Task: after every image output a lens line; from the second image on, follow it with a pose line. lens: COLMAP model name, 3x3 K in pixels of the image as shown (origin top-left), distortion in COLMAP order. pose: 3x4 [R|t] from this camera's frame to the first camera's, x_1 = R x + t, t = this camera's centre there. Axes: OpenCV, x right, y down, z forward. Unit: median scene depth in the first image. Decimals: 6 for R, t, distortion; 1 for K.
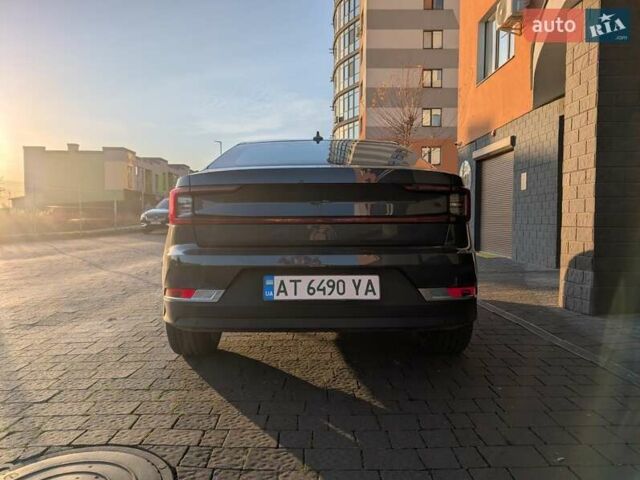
lens RADIAL K [[469.7, 0, 310.4], [0, 469.7, 239.4], [0, 0, 1]] dist [0.006046, -0.006854]
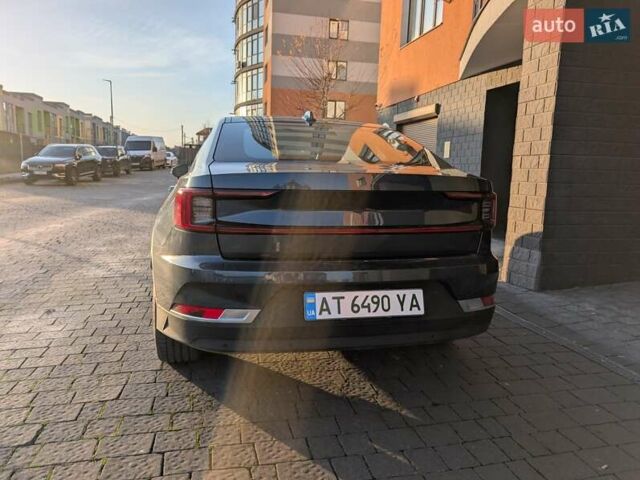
lens RADIAL K [[469.7, 0, 310.4], [0, 469.7, 239.4], [0, 0, 1]] dist [0.006046, -0.006854]
pose [[0.974811, -0.007067, 0.222922, -0.224978], [-0.017236, 0.994122, 0.106886, -0.095318], [-0.222367, -0.108036, 0.968959, 0.103957]]
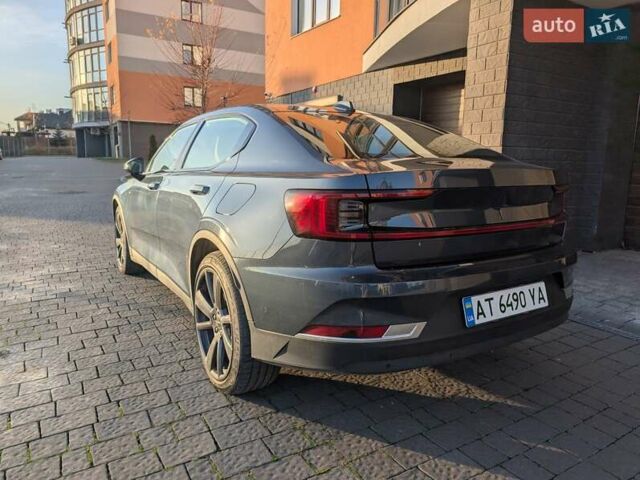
lens RADIAL K [[469.7, 0, 320.0], [0, 469.7, 240.0], [0, 0, 1]] dist [0.002211, 0.002631]
pose [[0.842680, -0.075360, 0.533114, -0.595500], [0.007142, 0.991634, 0.128887, -0.108580], [-0.538367, -0.104803, 0.836168, 0.342274]]
